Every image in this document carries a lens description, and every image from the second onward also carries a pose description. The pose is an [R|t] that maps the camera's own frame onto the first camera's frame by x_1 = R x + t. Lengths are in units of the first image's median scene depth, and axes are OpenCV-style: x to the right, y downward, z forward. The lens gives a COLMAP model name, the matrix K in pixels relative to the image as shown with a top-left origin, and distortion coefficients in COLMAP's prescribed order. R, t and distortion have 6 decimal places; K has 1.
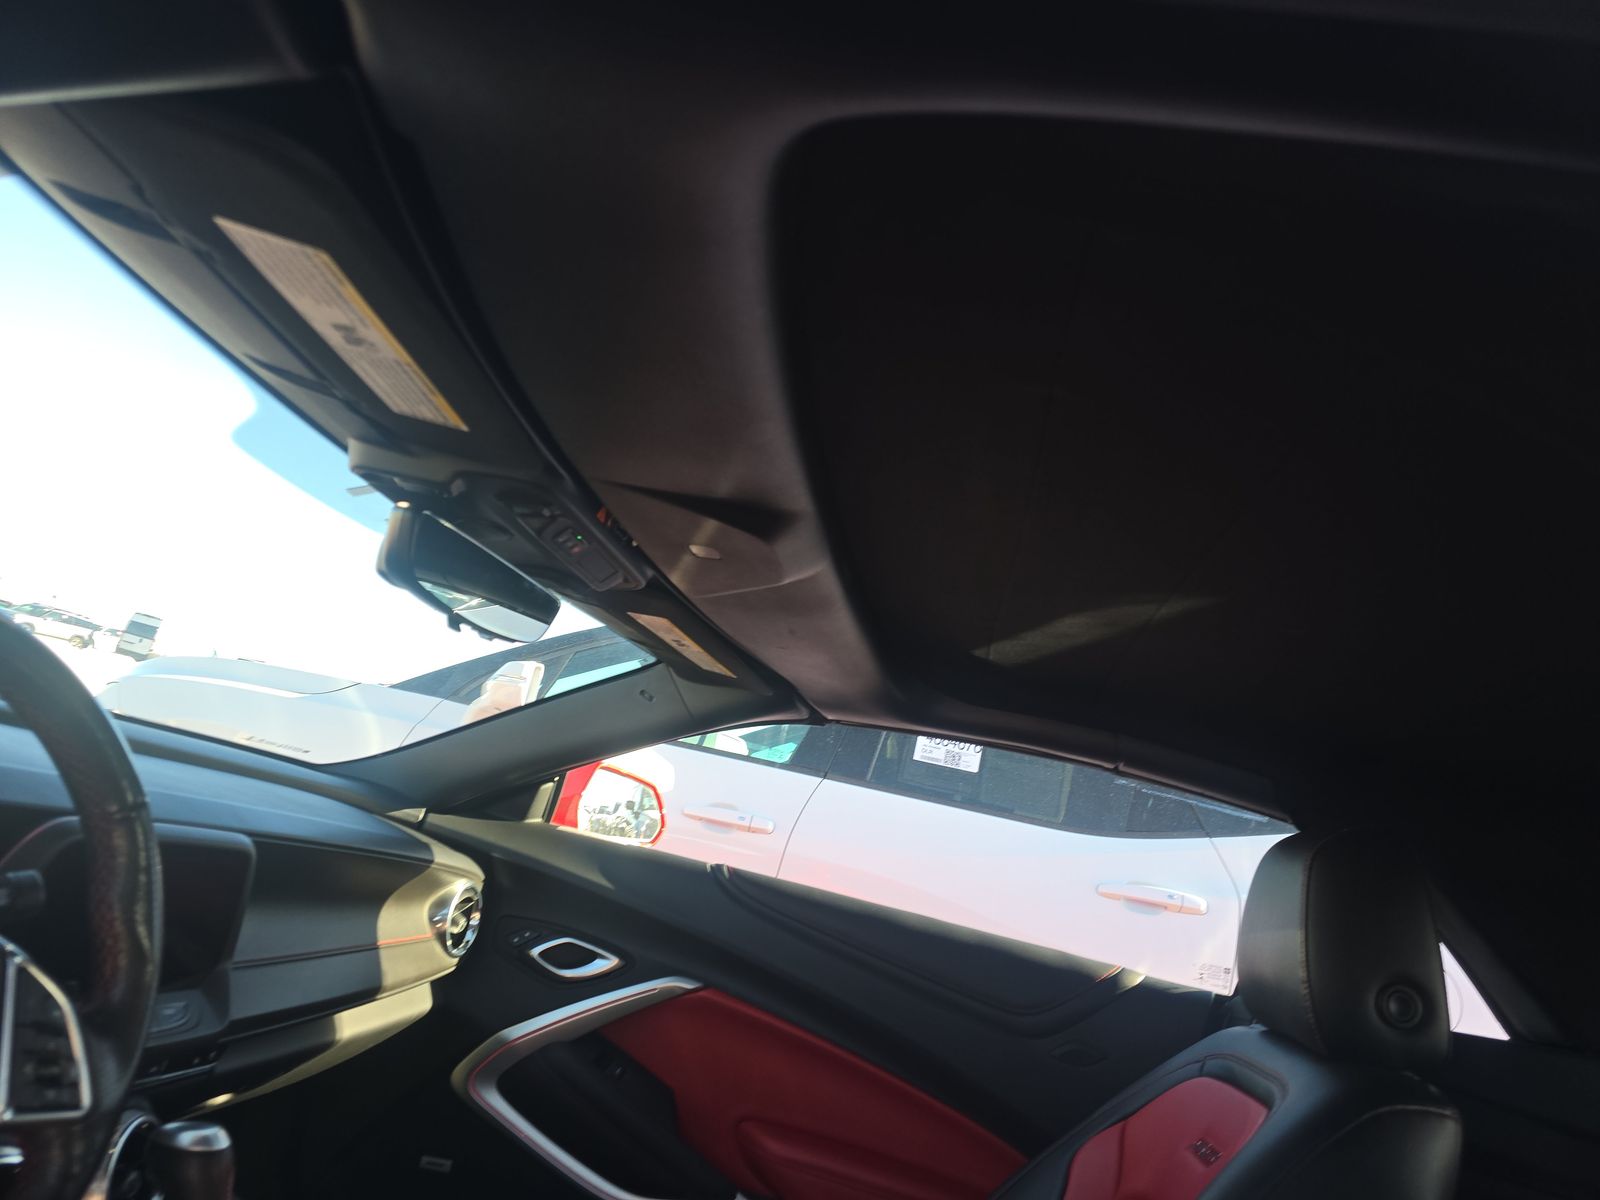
lens RADIAL K [[1049.3, 0, 797.2], [0, 1049.3, 592.7], [0, 0, 1]] dist [0.012327, -0.014933]
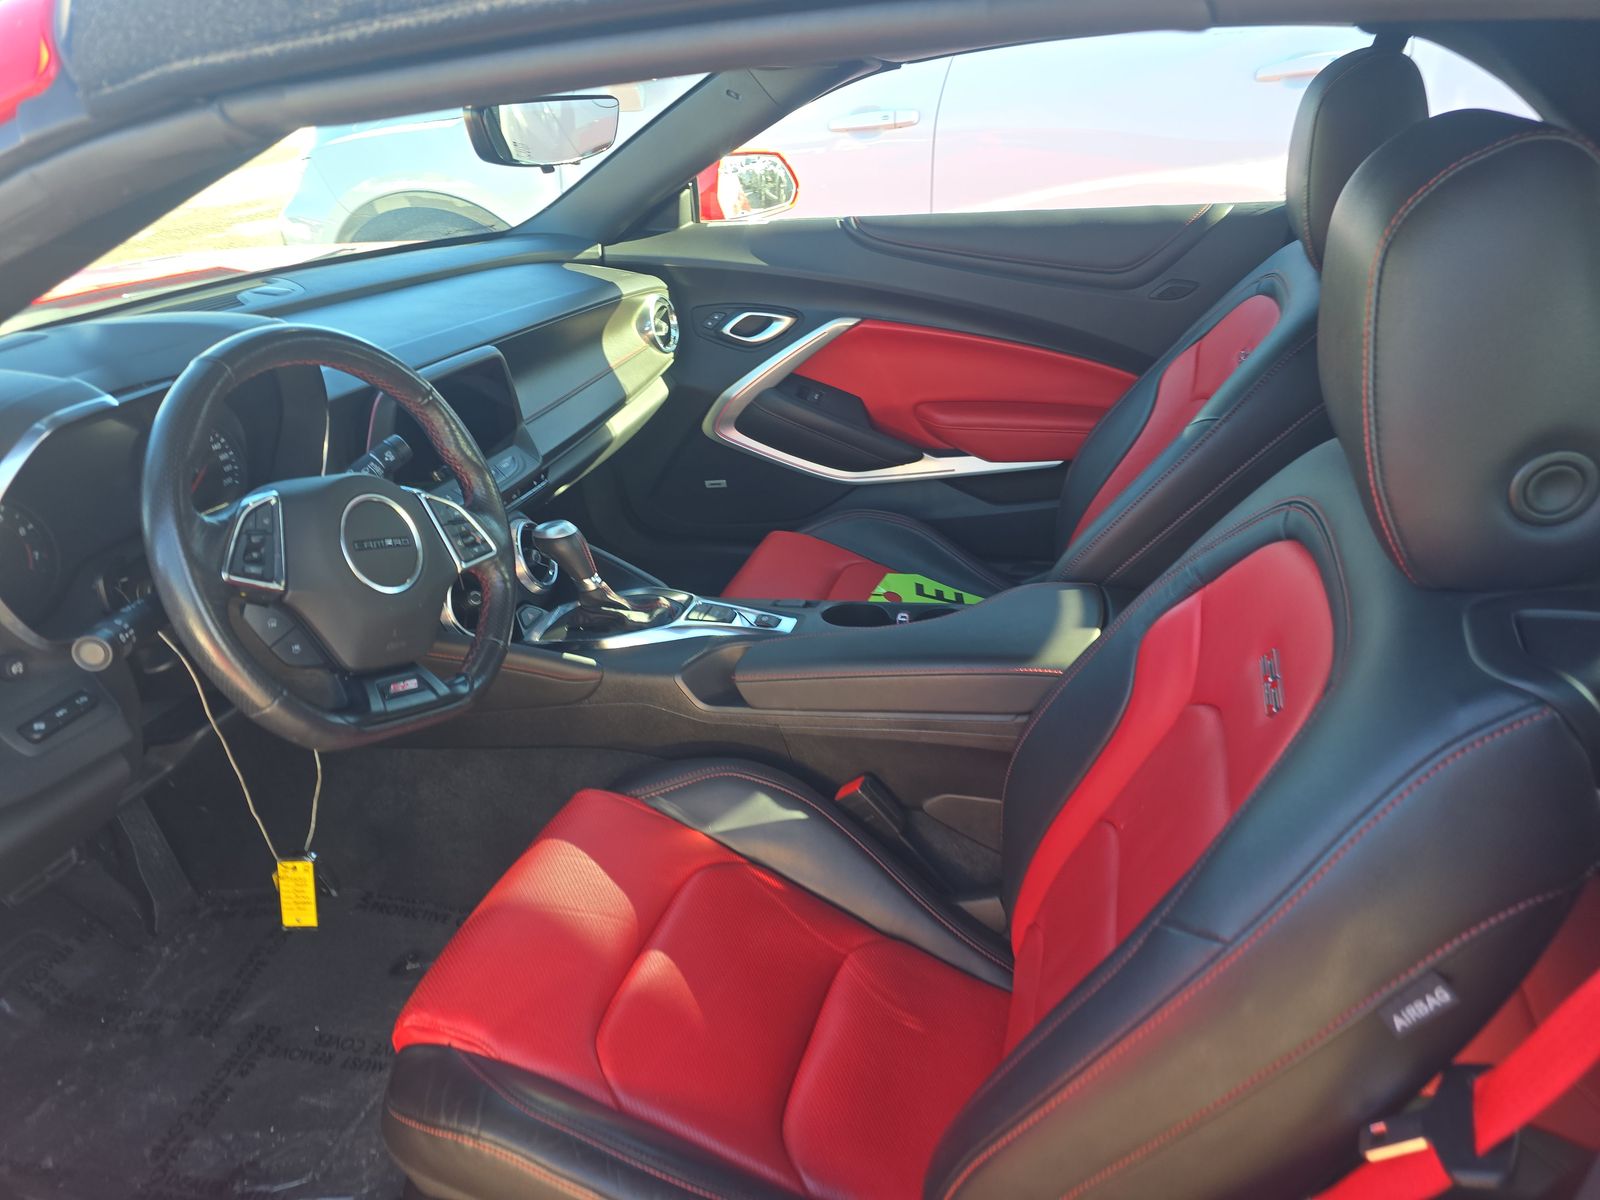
lens RADIAL K [[1049.3, 0, 803.0], [0, 1049.3, 600.9], [0, 0, 1]] dist [0.012327, -0.014933]
pose [[0.940398, -0.194091, -0.279249, 0.130311], [0.327929, 0.735045, 0.593440, -0.142161], [0.090079, -0.649644, 0.754883, -0.161239]]
